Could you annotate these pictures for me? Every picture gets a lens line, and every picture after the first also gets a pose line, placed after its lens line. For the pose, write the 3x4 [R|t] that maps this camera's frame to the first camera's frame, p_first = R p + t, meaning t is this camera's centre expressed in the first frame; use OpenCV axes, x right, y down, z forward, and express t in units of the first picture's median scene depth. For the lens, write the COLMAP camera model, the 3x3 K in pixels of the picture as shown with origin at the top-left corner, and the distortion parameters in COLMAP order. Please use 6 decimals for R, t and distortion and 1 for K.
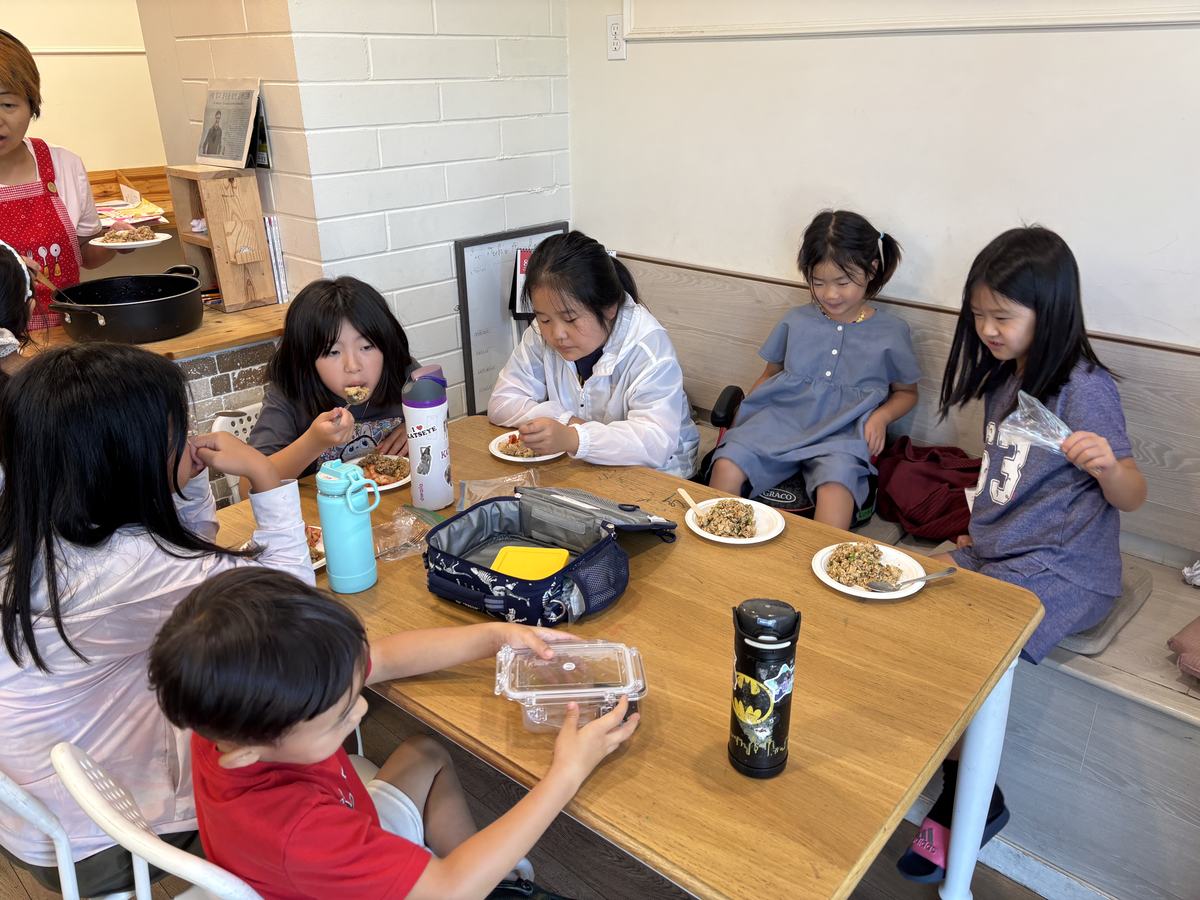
lens RADIAL K [[899.8, 0, 600.0], [0, 899.8, 450.0], [0, 0, 1]] dist [0.002216, -0.003997]
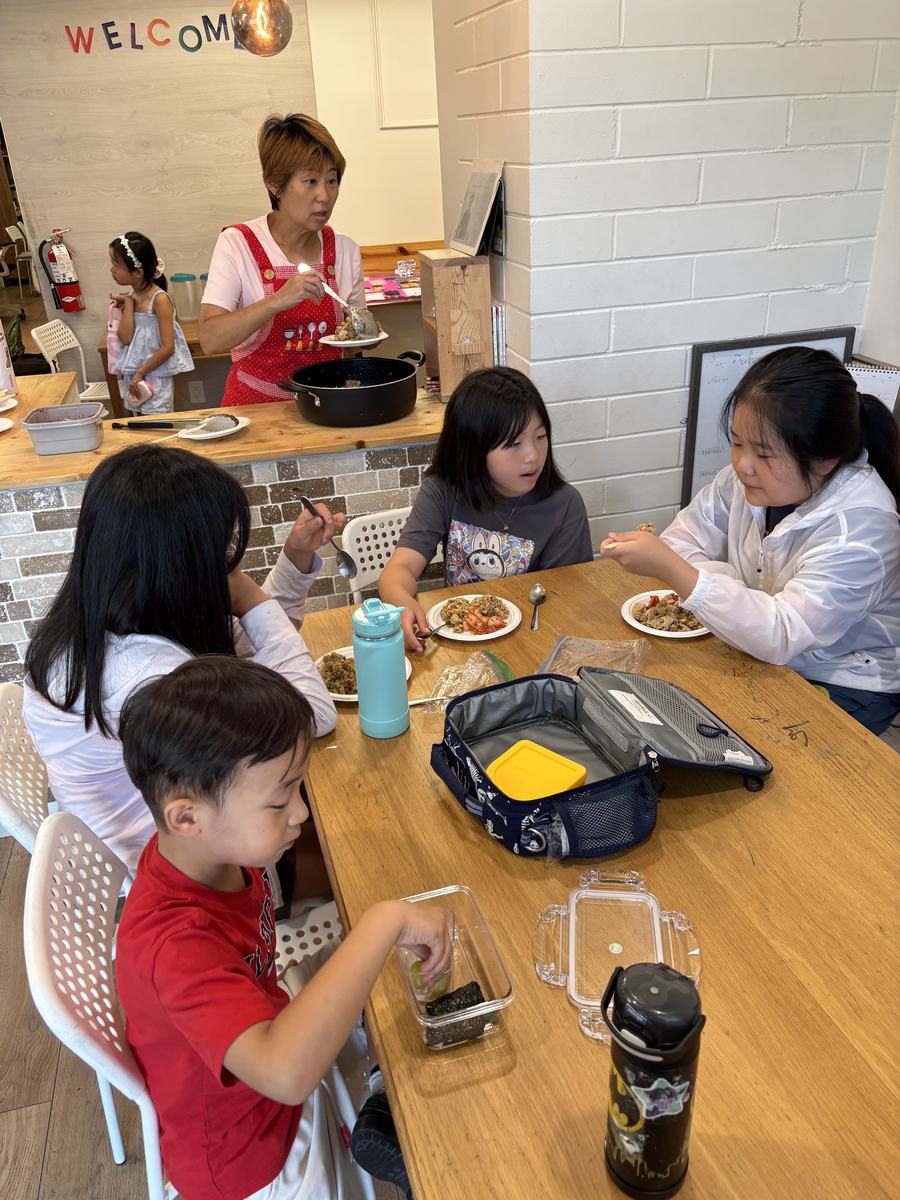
lens RADIAL K [[899.8, 0, 450.0], [0, 899.8, 600.0], [0, 0, 1]] dist [0.002216, -0.003997]
pose [[0.848232, 0.213050, -0.484884, 0.130986], [-0.171583, 0.976690, 0.128983, -0.071654], [0.501061, -0.026210, 0.865015, 0.137811]]
